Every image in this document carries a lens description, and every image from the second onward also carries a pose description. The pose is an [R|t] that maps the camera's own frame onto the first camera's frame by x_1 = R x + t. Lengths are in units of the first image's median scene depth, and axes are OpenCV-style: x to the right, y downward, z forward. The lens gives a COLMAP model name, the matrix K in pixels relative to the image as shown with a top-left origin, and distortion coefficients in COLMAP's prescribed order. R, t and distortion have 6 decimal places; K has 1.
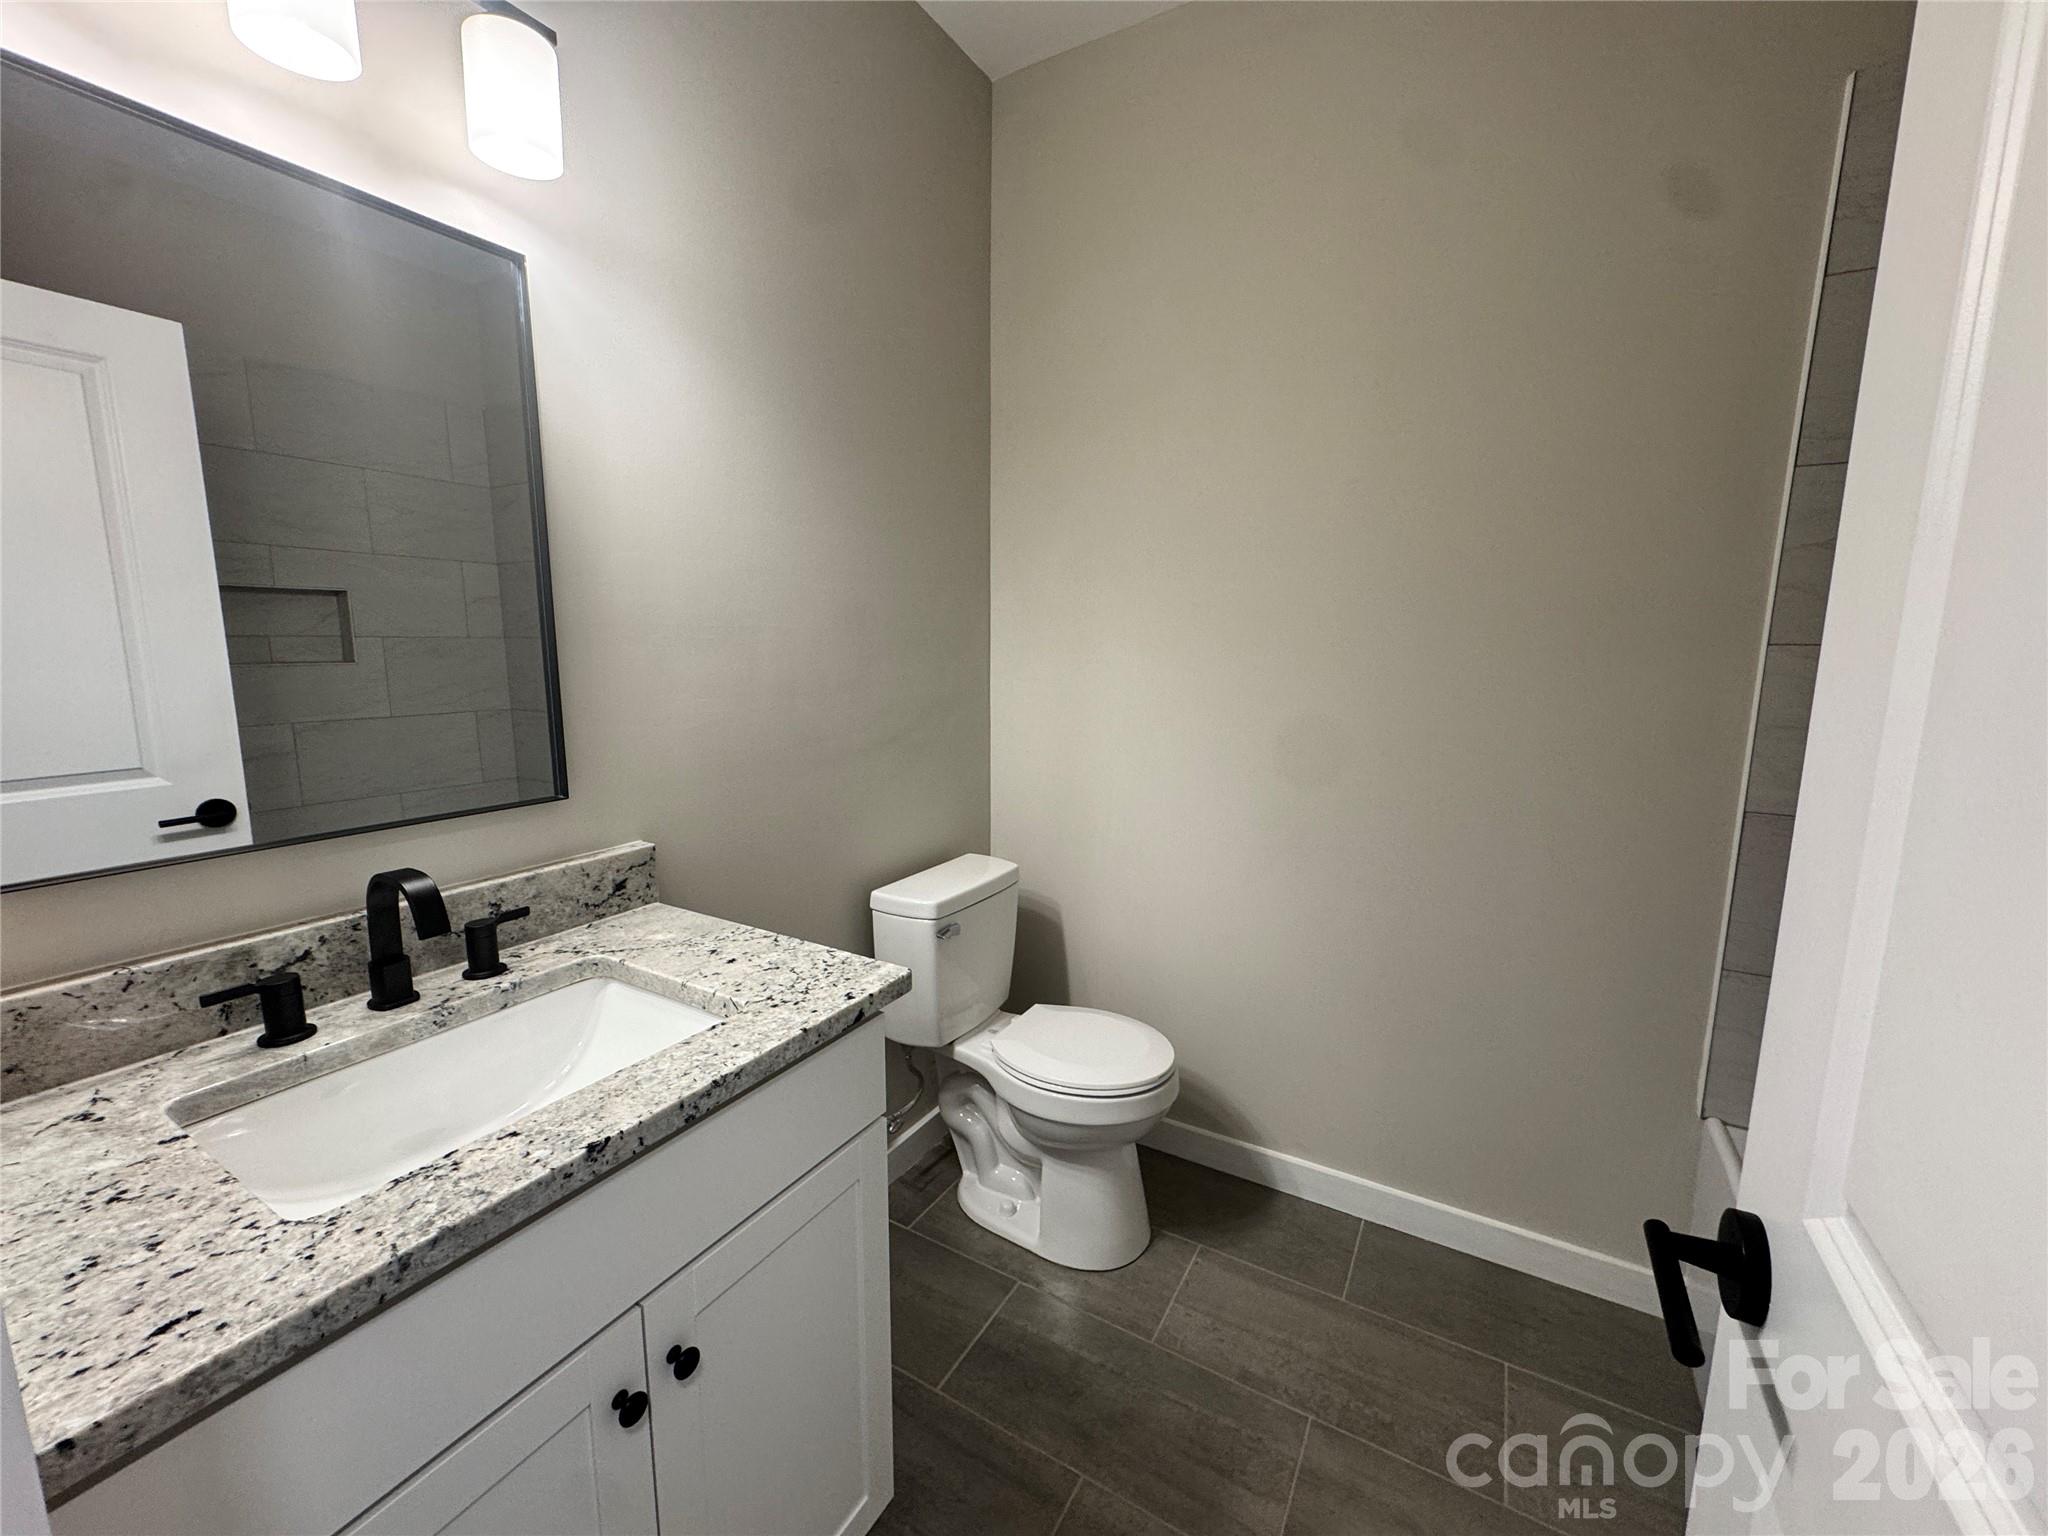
lens RADIAL K [[813.5, 0, 1026.5], [0, 813.5, 768.1], [0, 0, 1]] dist [-0.003178, 0.001175]
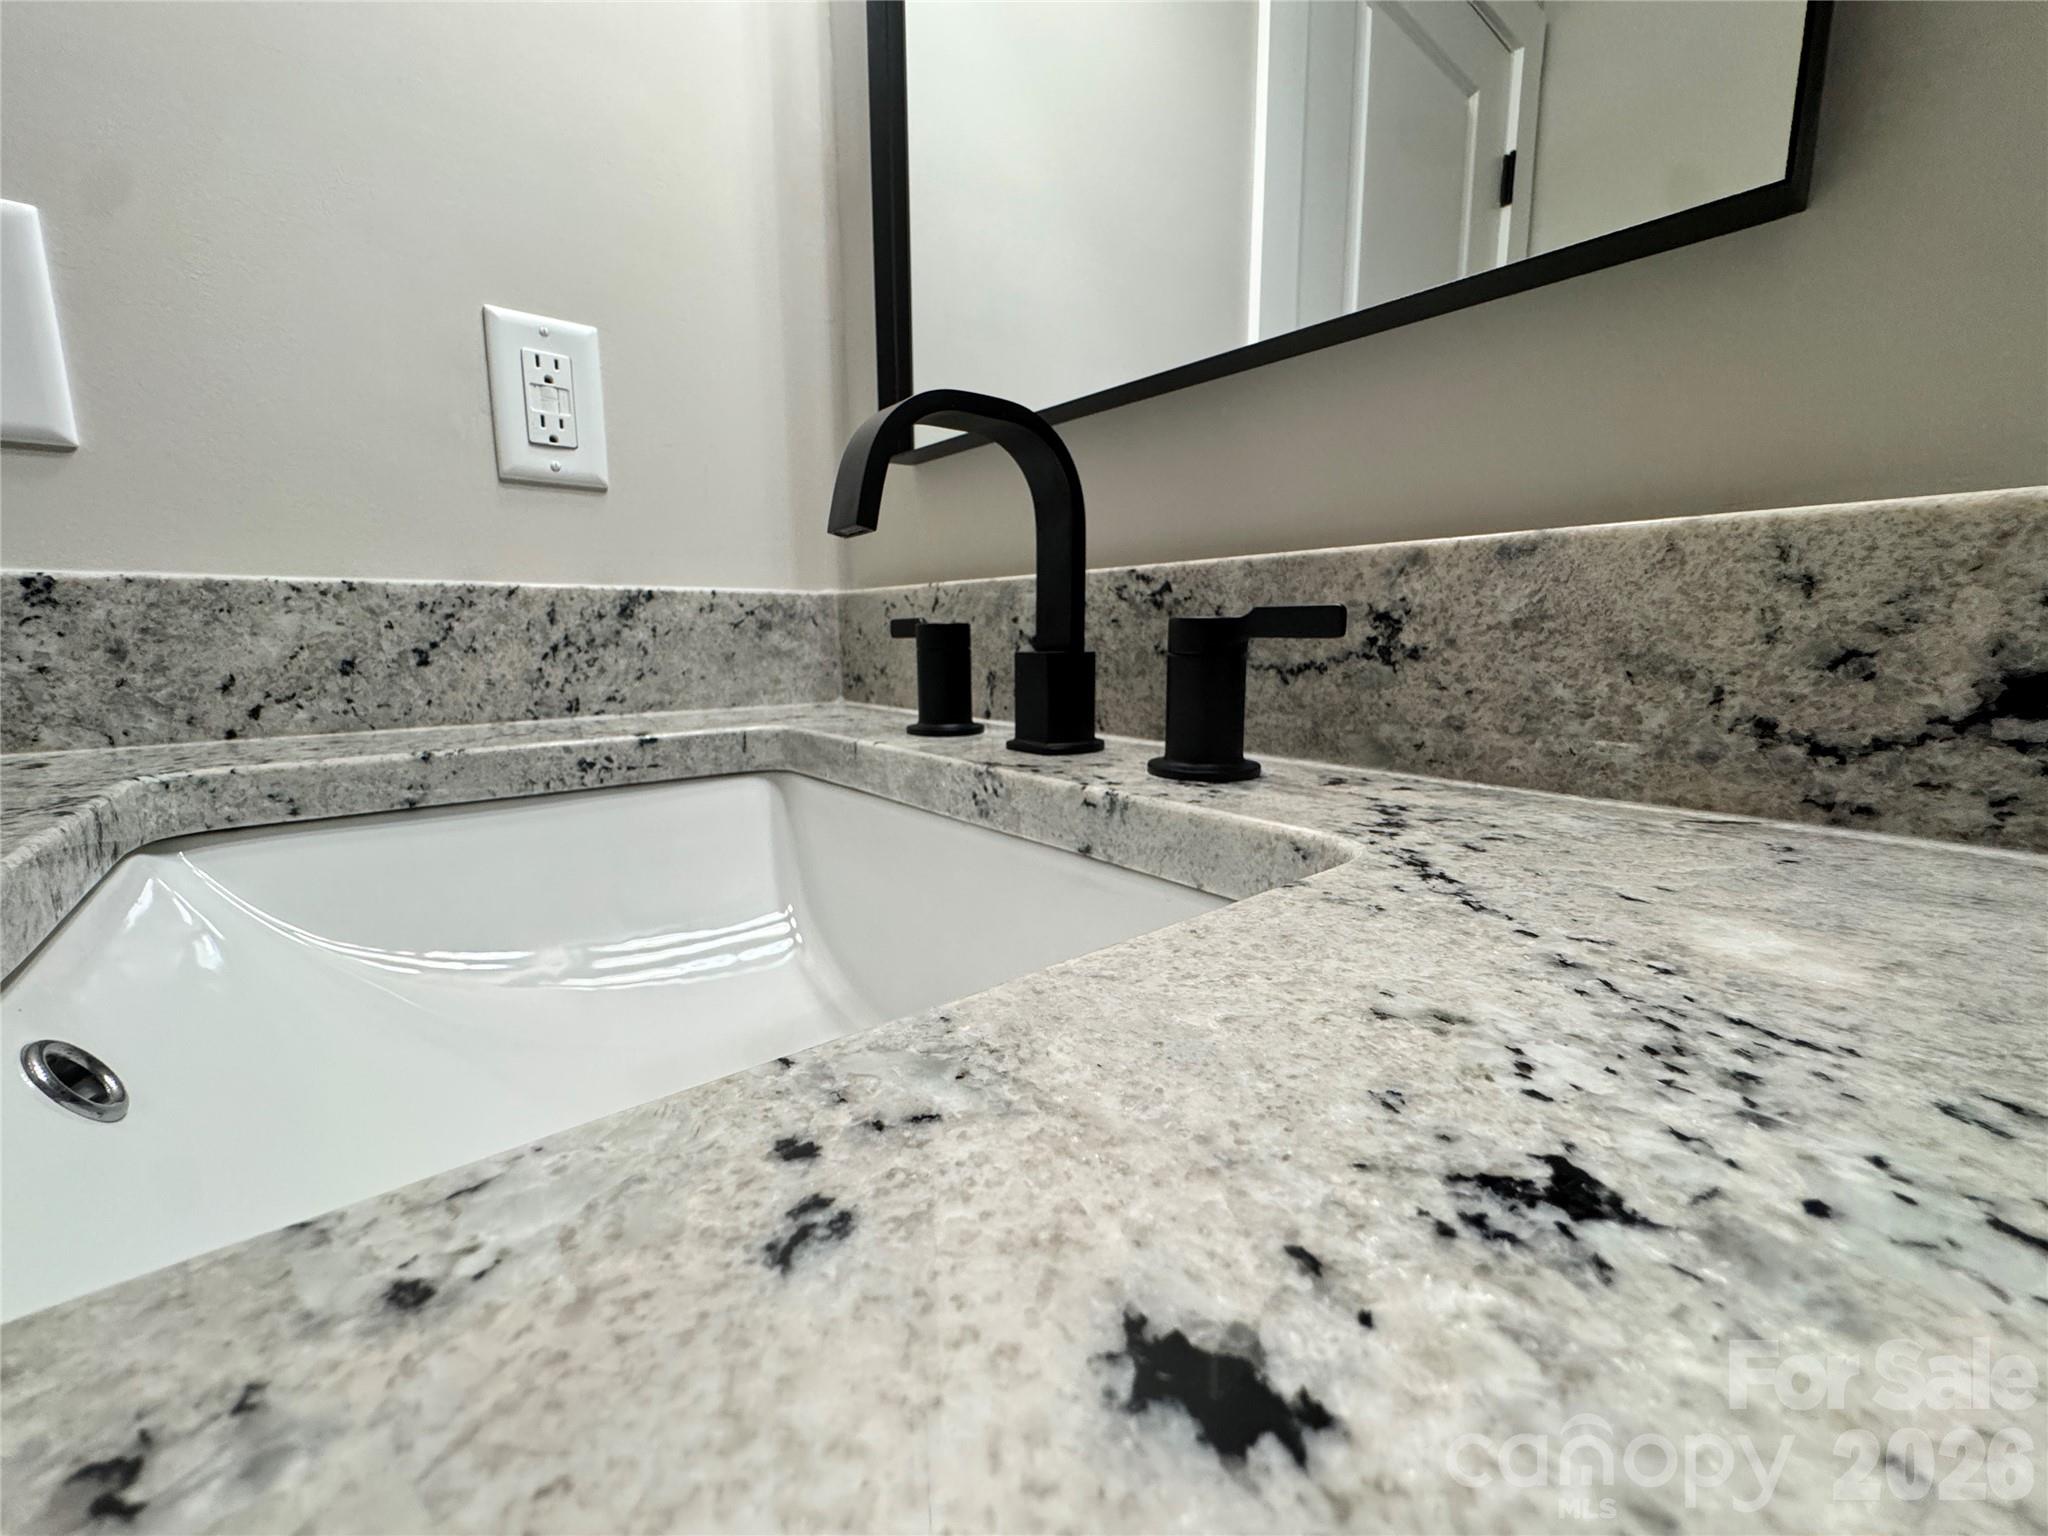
lens RADIAL K [[813.5, 0, 1022.1], [0, 813.5, 770.3], [0, 0, 1]] dist [-0.003178, 0.001175]
pose [[-0.343098, 0.161418, -0.925326, -0.297534], [-0.136208, 0.966161, 0.219046, 0.173073], [0.929371, 0.201191, -0.309502, 0.965394]]
